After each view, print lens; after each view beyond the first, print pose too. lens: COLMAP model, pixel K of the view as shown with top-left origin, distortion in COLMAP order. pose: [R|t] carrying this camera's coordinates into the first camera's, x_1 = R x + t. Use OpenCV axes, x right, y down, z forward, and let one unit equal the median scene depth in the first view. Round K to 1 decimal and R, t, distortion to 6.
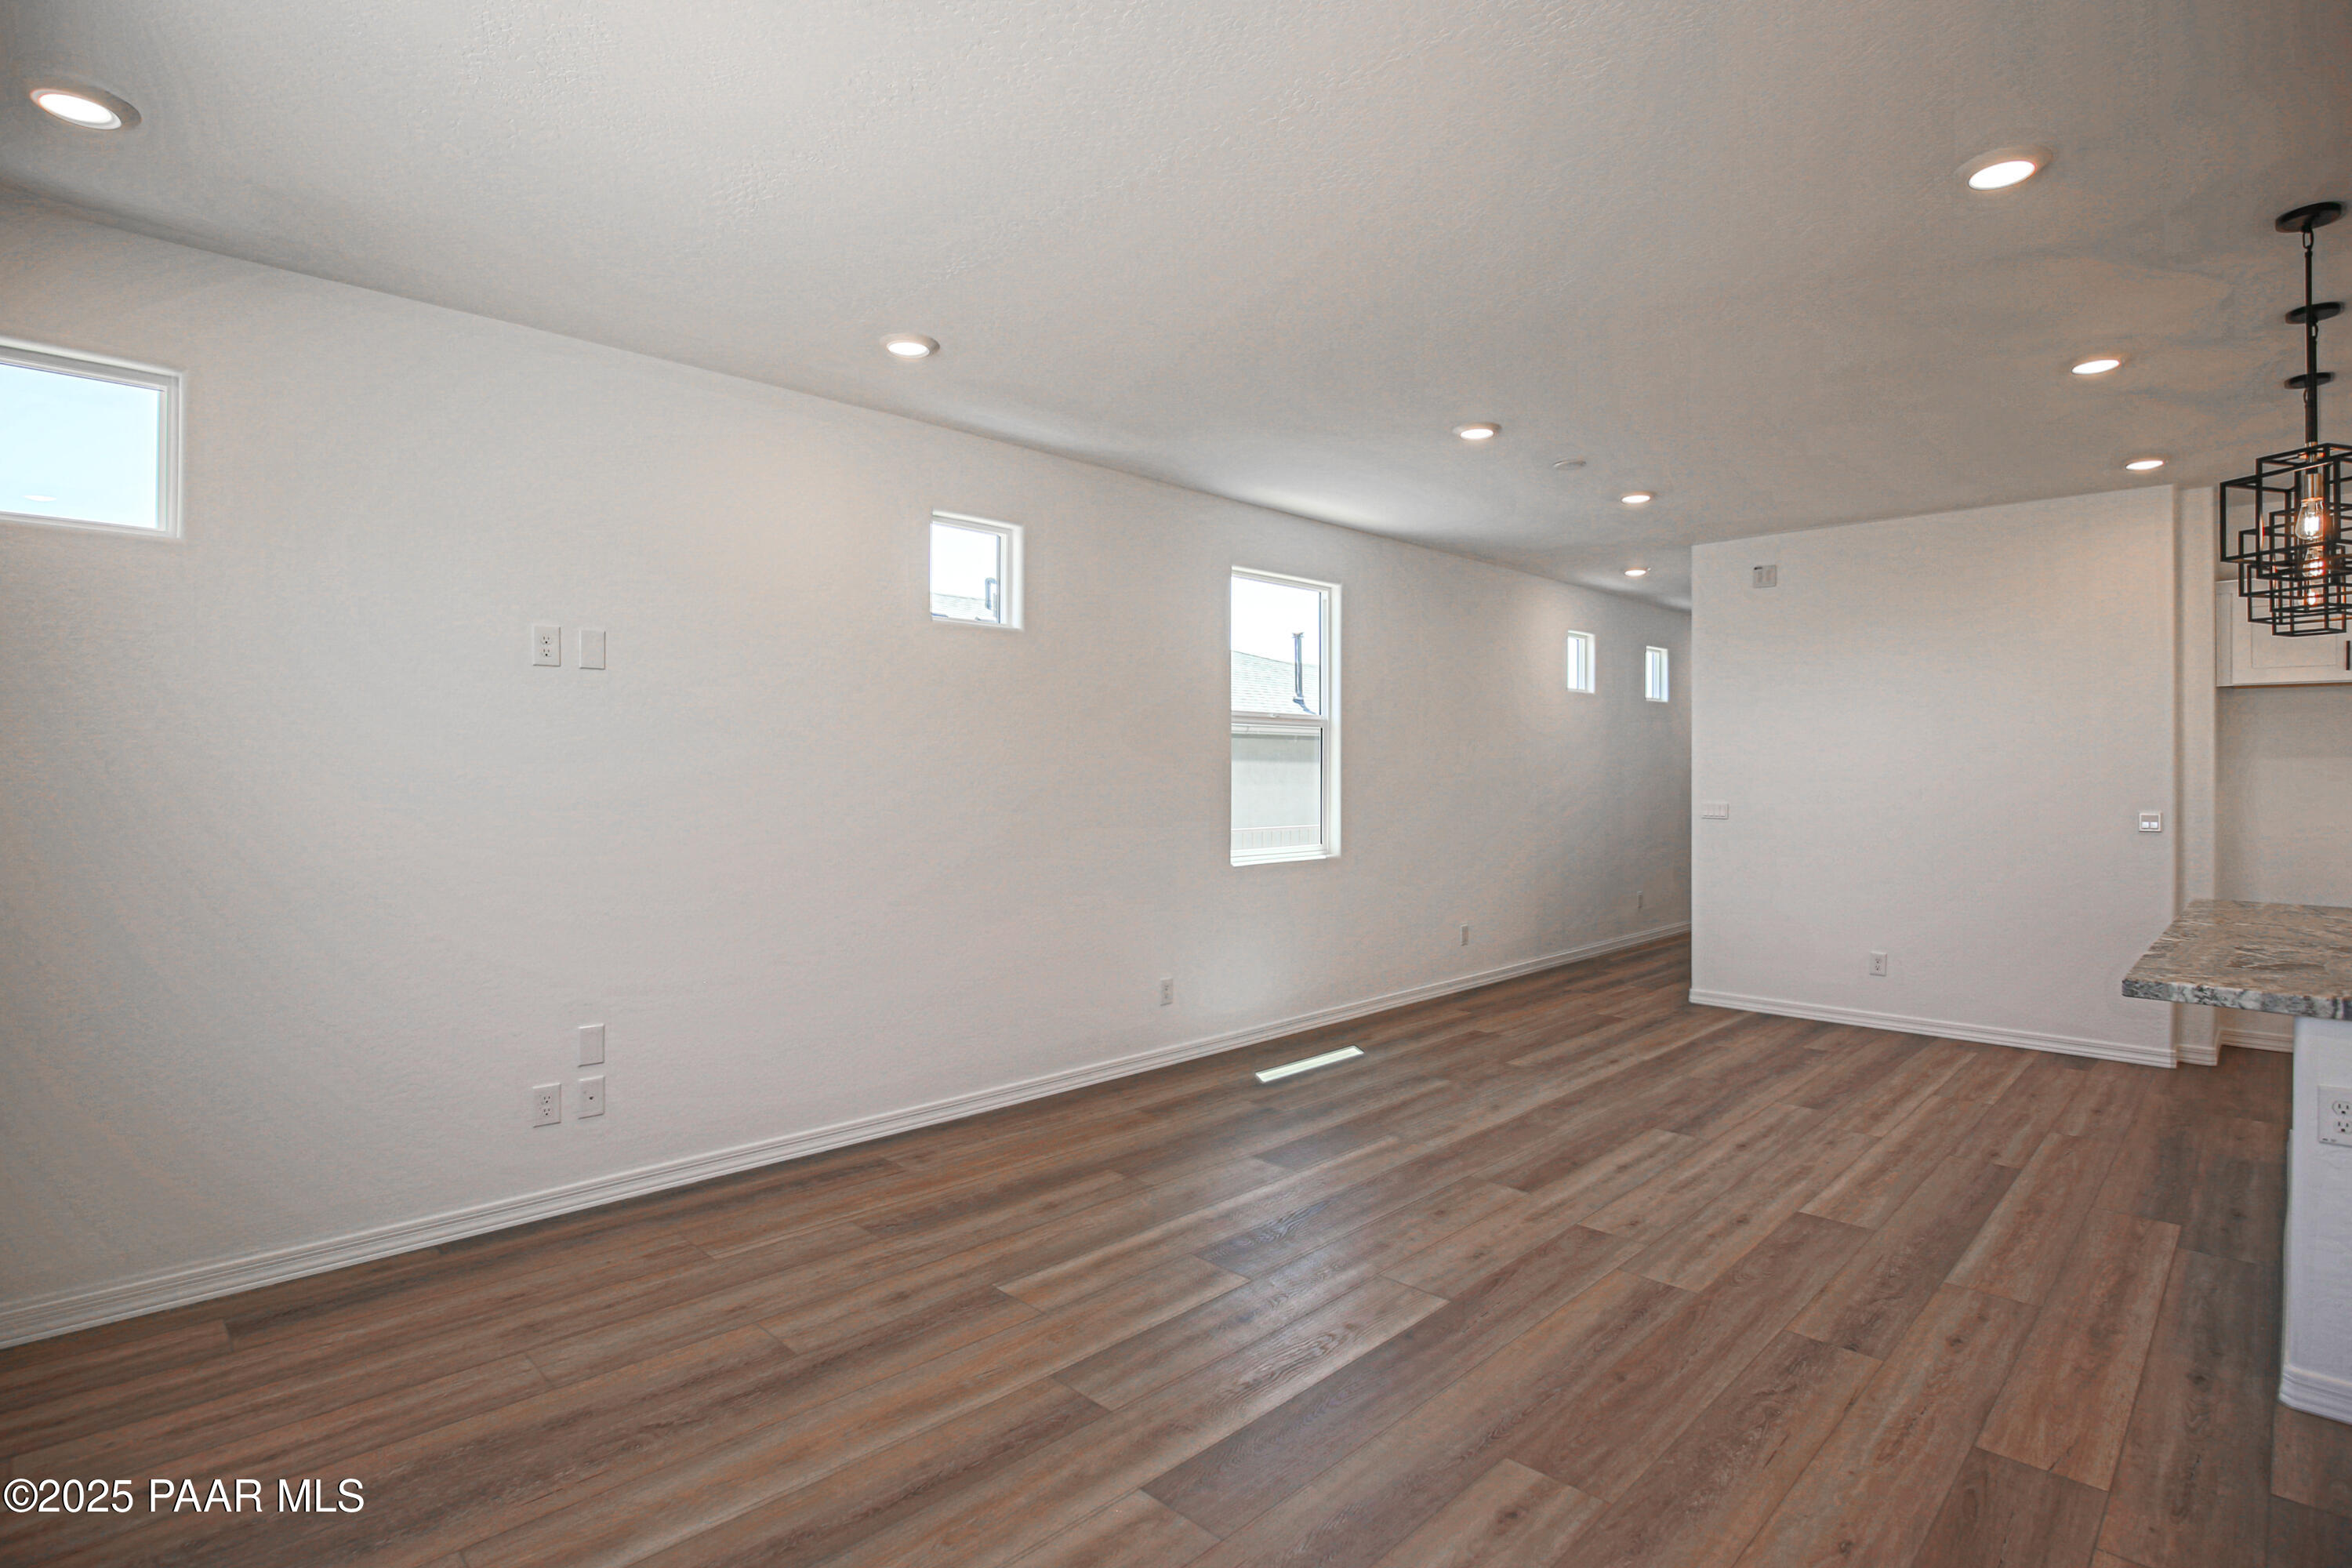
lens RADIAL K [[1151.7, 0, 1181.2], [0, 1151.7, 799.4], [0, 0, 1]] dist [-0.032031, 0.000760]
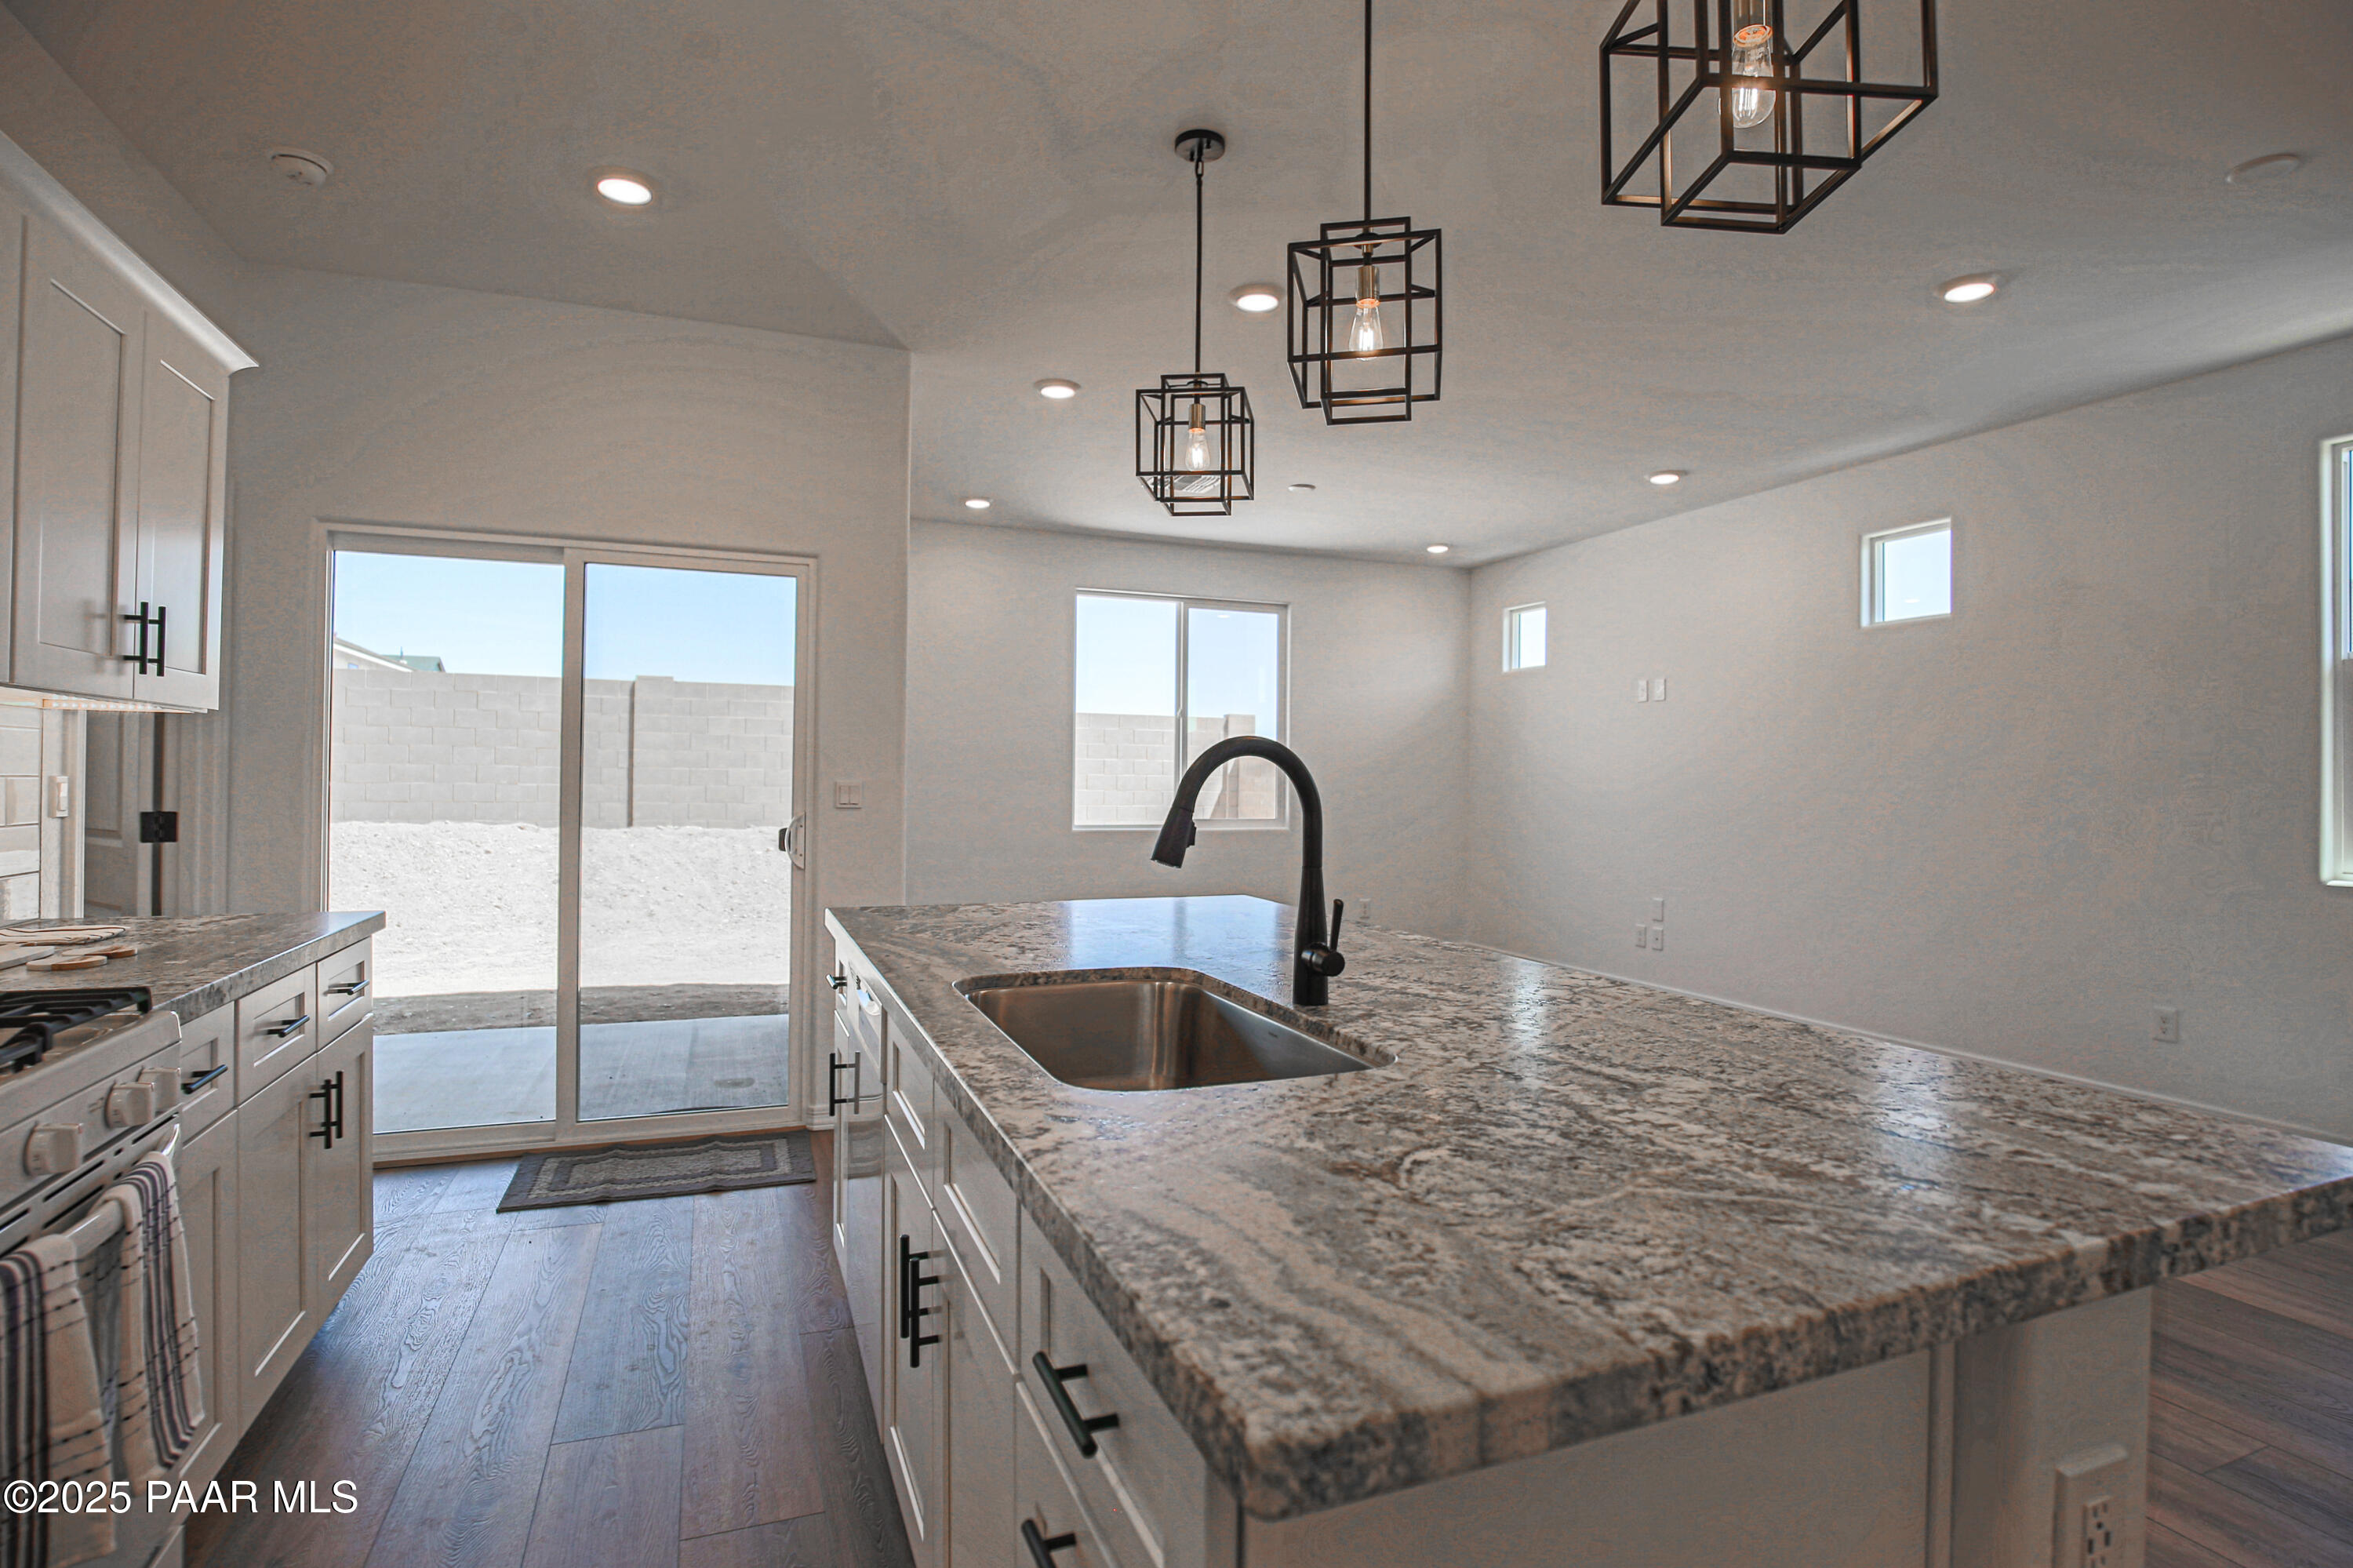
lens RADIAL K [[1164.2, 0, 1184.3], [0, 1164.2, 776.6], [0, 0, 1]] dist [-0.028304, 0.001233]
pose [[-0.396147, -0.009359, -0.918139, 1.463540], [-0.033257, 0.999438, 0.004161, 0.023623], [0.917585, 0.032183, -0.396236, 1.041625]]
